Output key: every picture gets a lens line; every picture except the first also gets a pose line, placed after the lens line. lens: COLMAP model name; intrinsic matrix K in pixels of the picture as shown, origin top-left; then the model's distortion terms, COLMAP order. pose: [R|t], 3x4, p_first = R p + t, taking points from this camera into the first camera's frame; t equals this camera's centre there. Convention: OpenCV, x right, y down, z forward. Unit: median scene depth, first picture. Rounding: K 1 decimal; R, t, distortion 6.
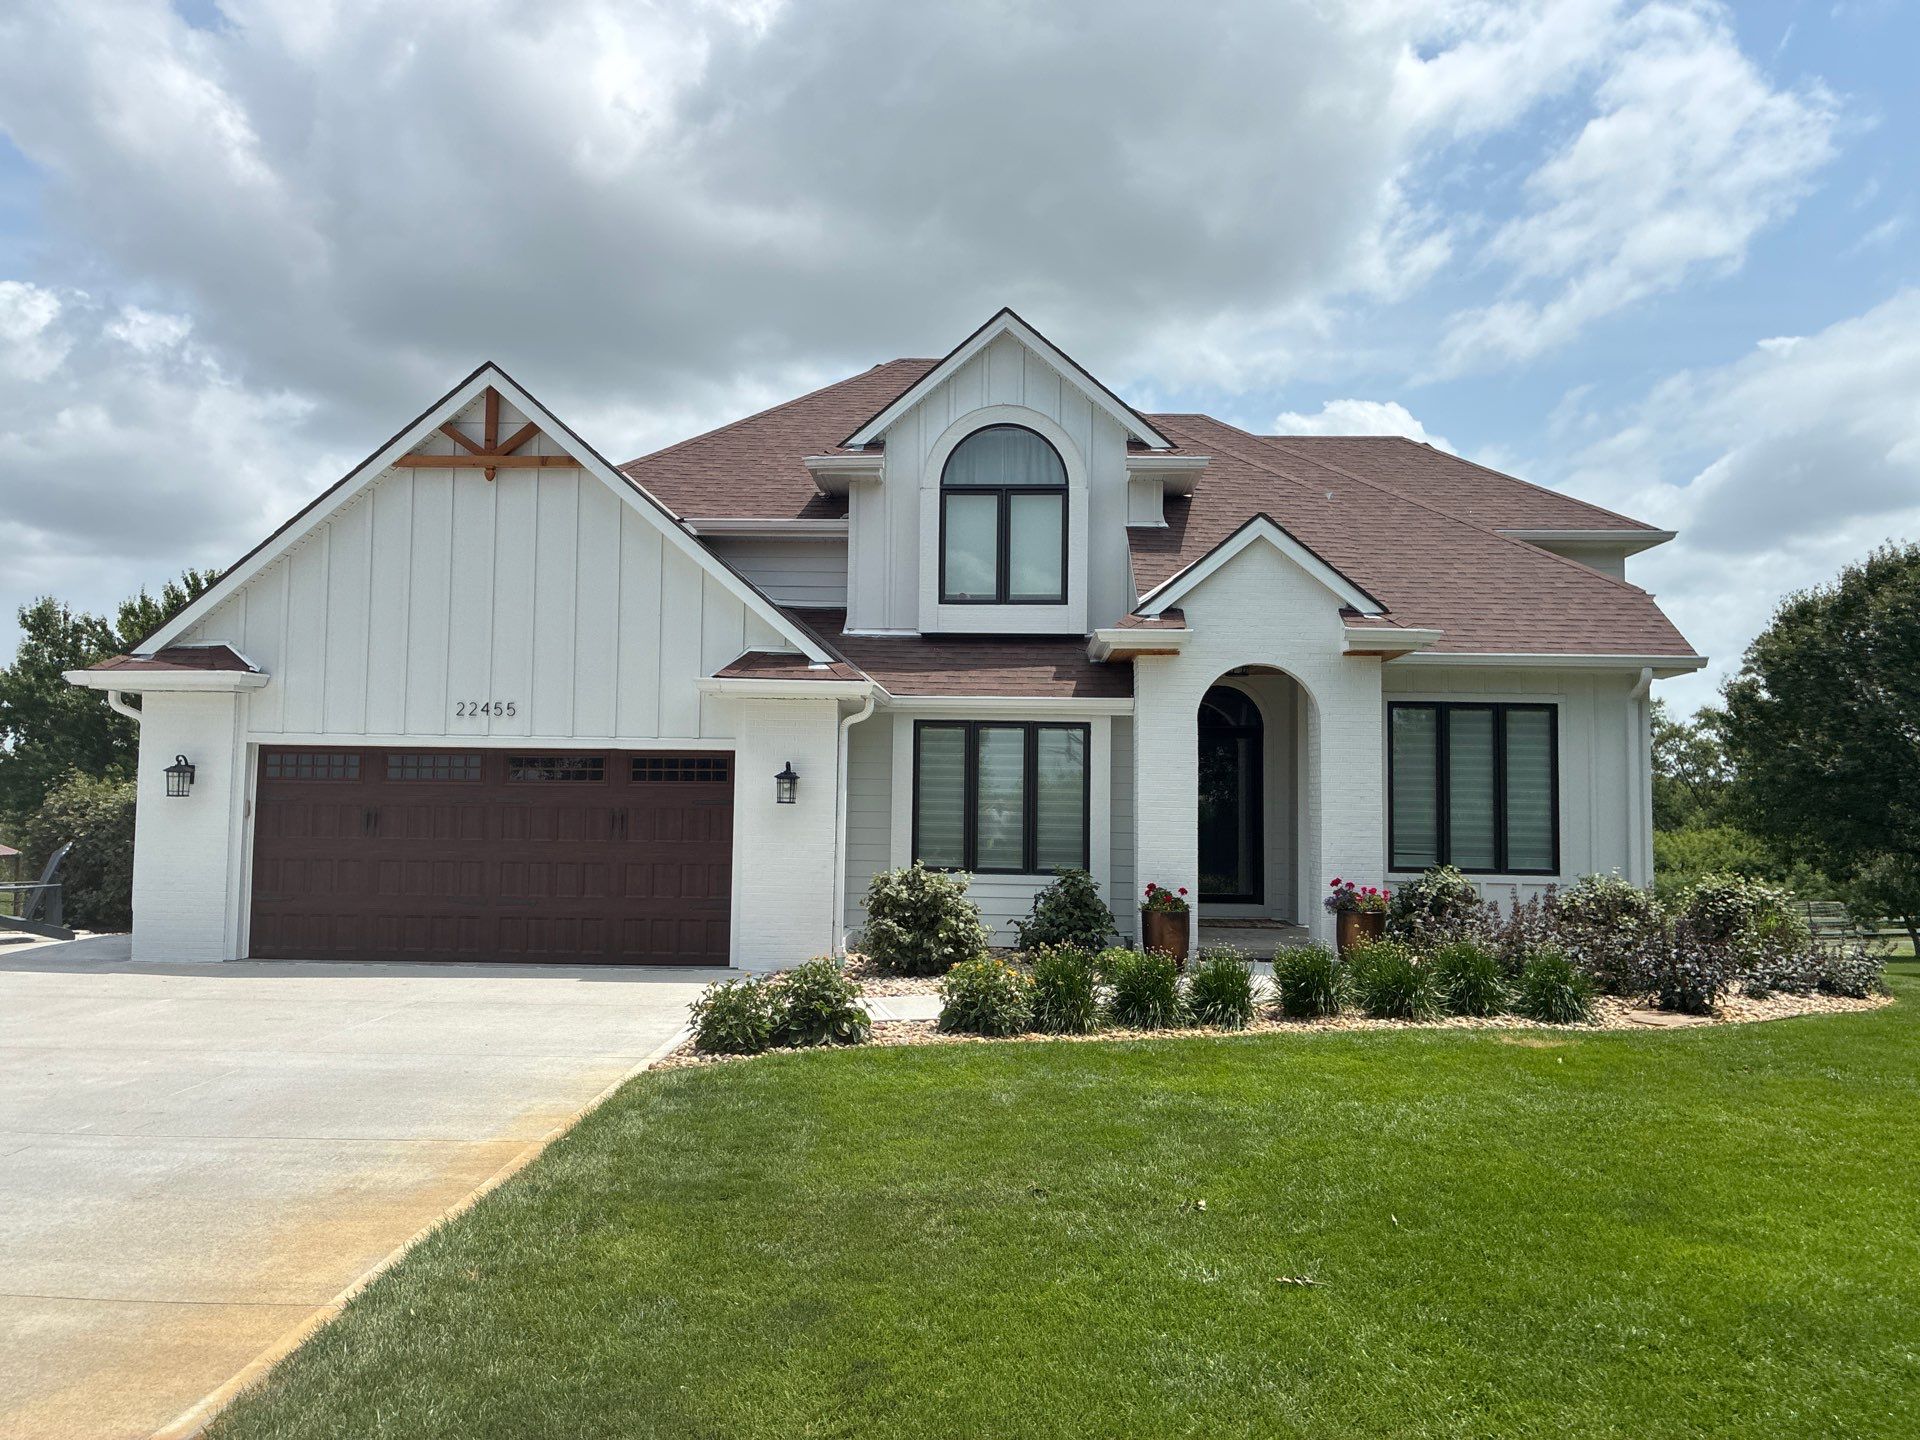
lens RADIAL K [[1500.9, 0, 960.0], [0, 1500.9, 720.0], [0, 0, 1]] dist [0.001201, -0.003054]
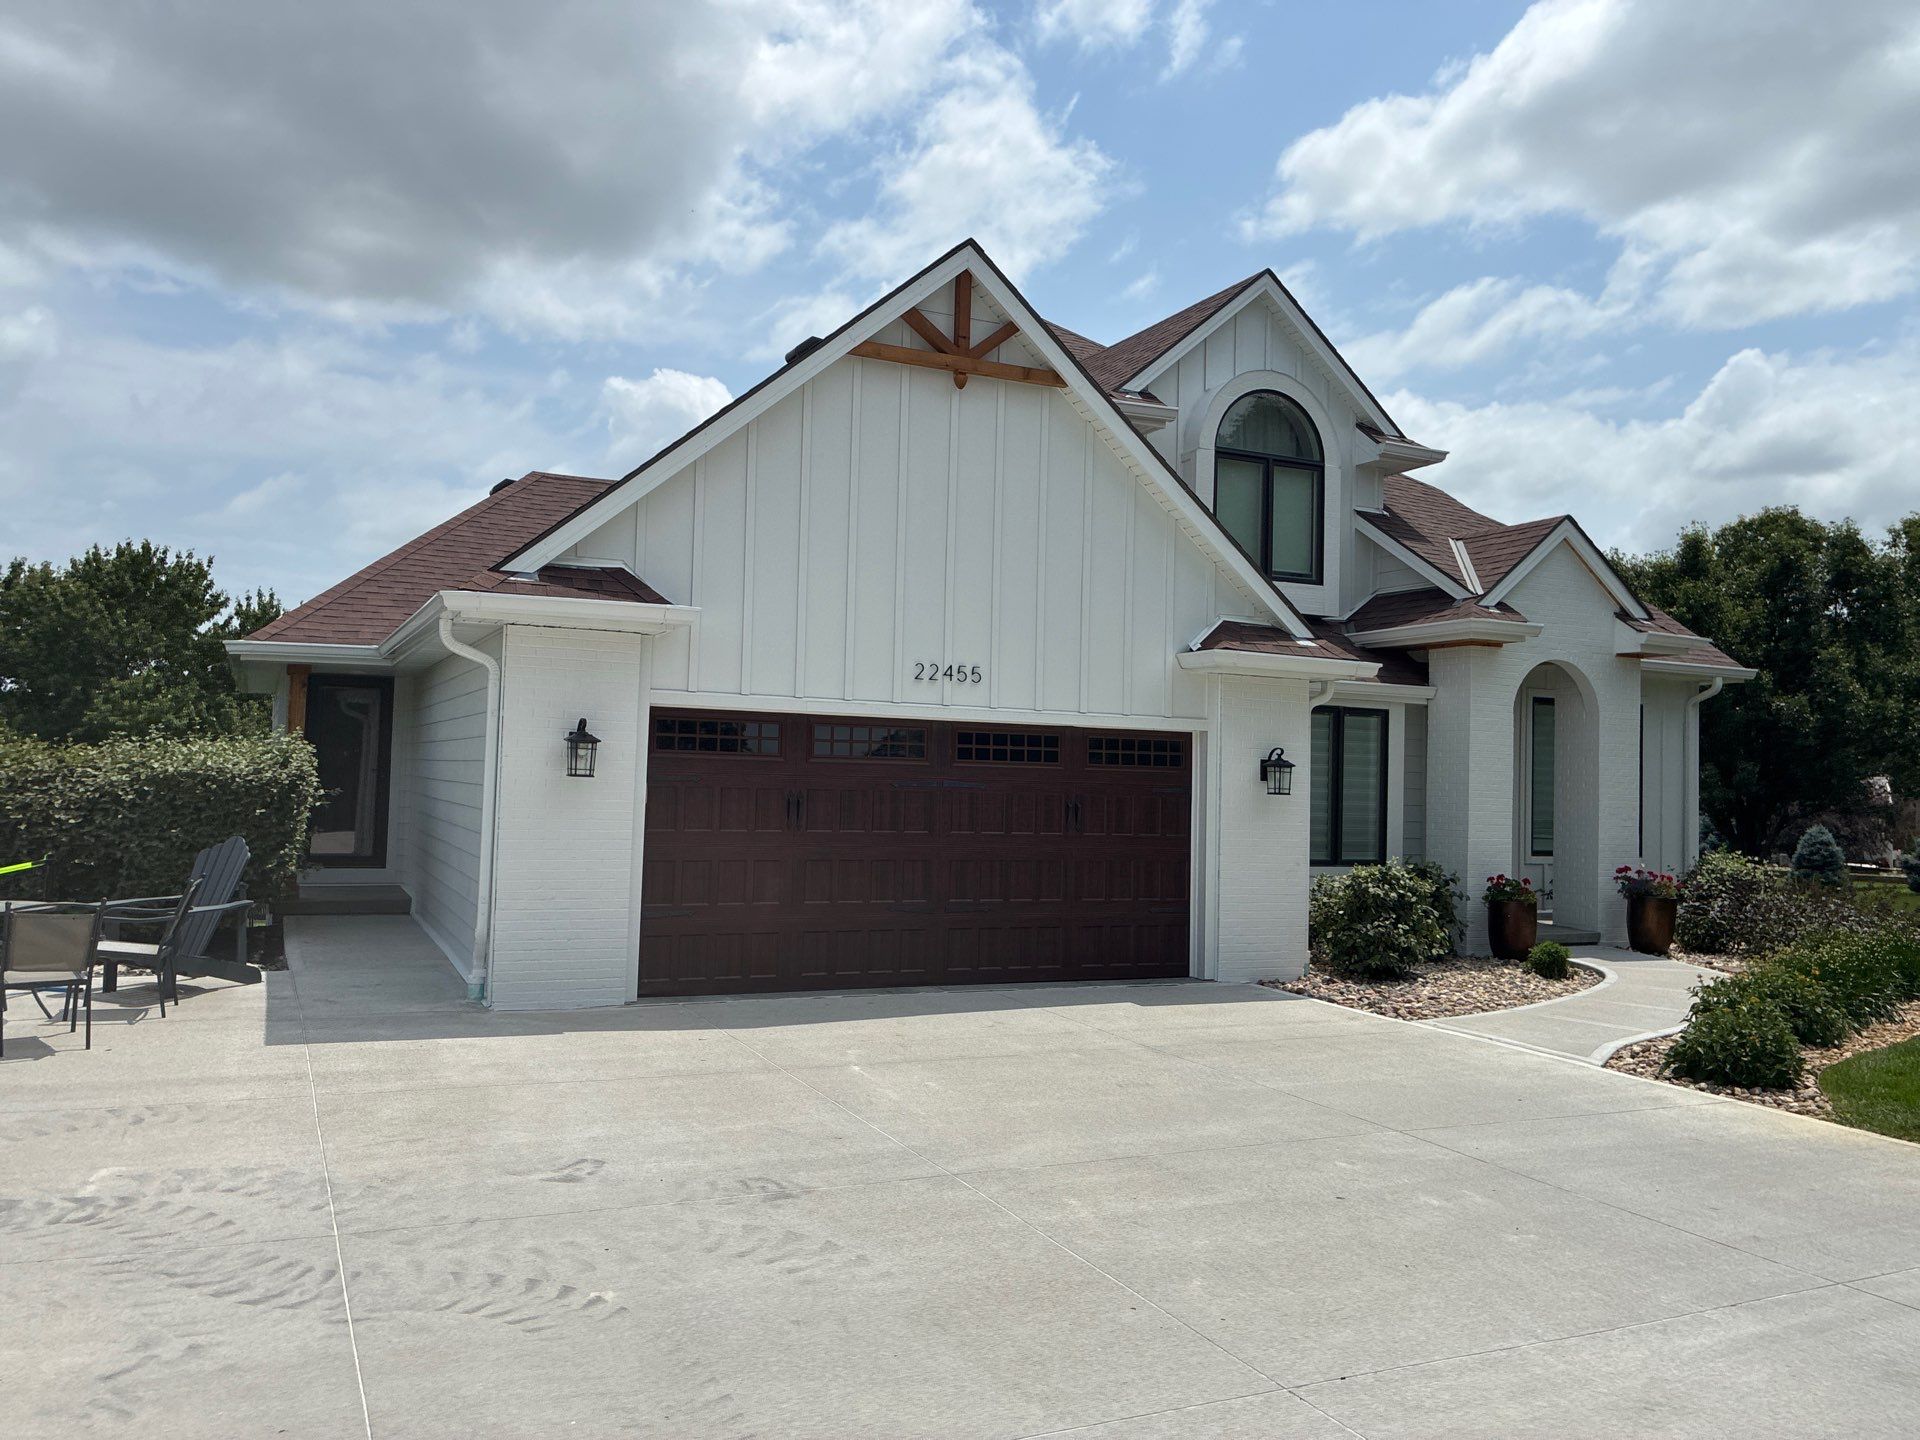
lens RADIAL K [[1469.3, 0, 962.7], [0, 1469.3, 749.1], [0, 0, 1]] dist [0.023622, 0.000099]
pose [[0.892075, 0.023689, 0.451267, -0.584774], [-0.045577, 0.998249, 0.037695, 0.003110], [-0.449584, -0.054194, 0.891593, 0.252831]]
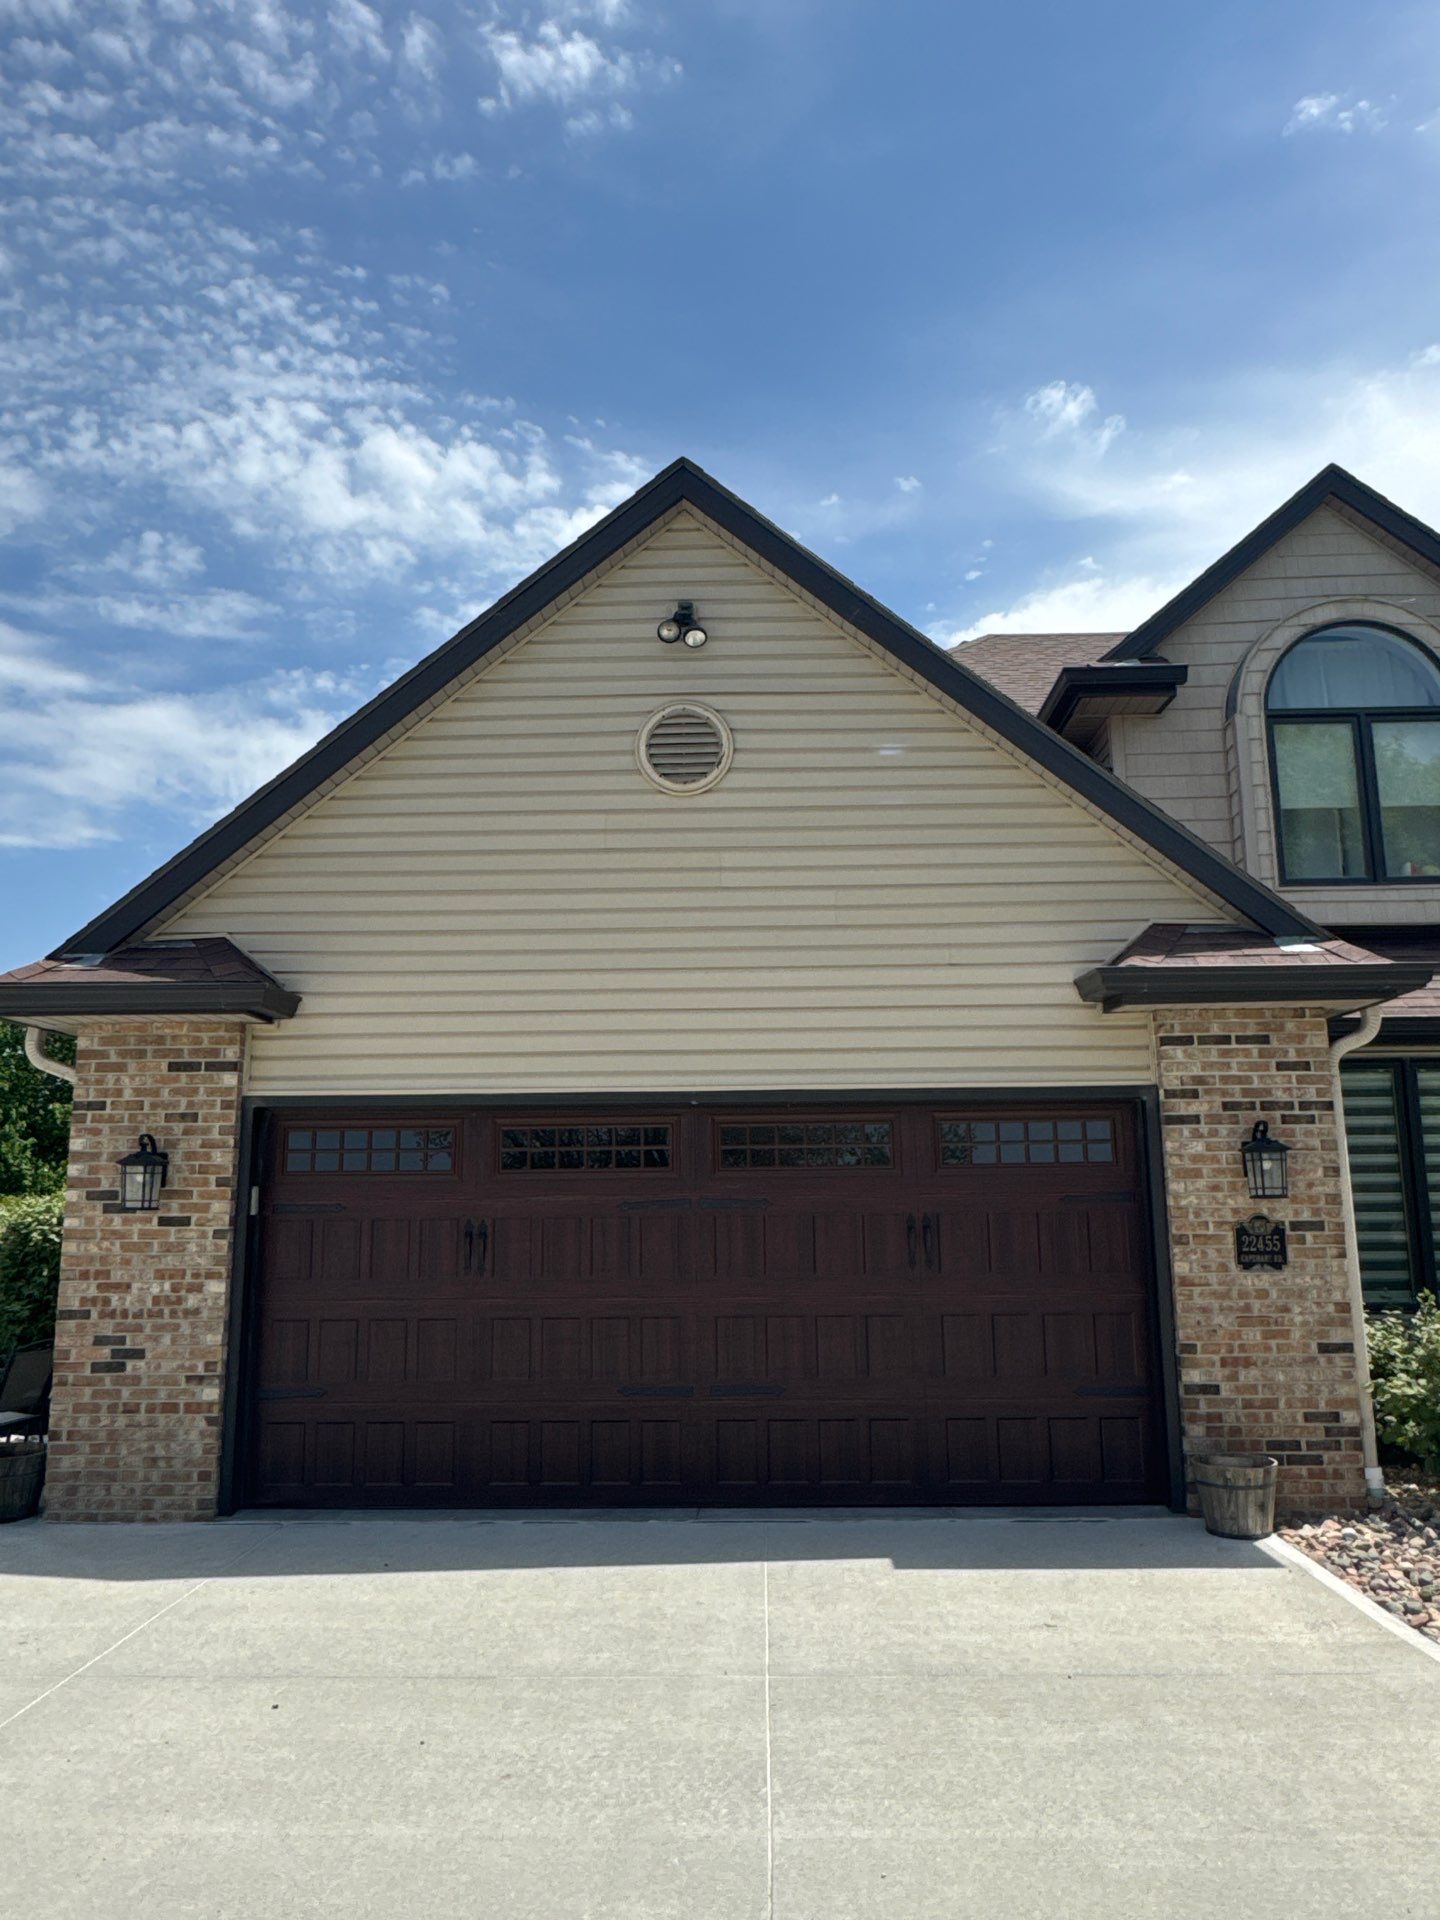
lens RADIAL K [[1347.6, 0, 720.0], [0, 1347.6, 960.0], [0, 0, 1]] dist [-0.004222, -0.002476]
pose [[0.999587, -0.023533, -0.016520, -0.258622], [0.021630, 0.993999, -0.107225, 0.013951], [0.018944, 0.106824, 0.994097, 0.424545]]
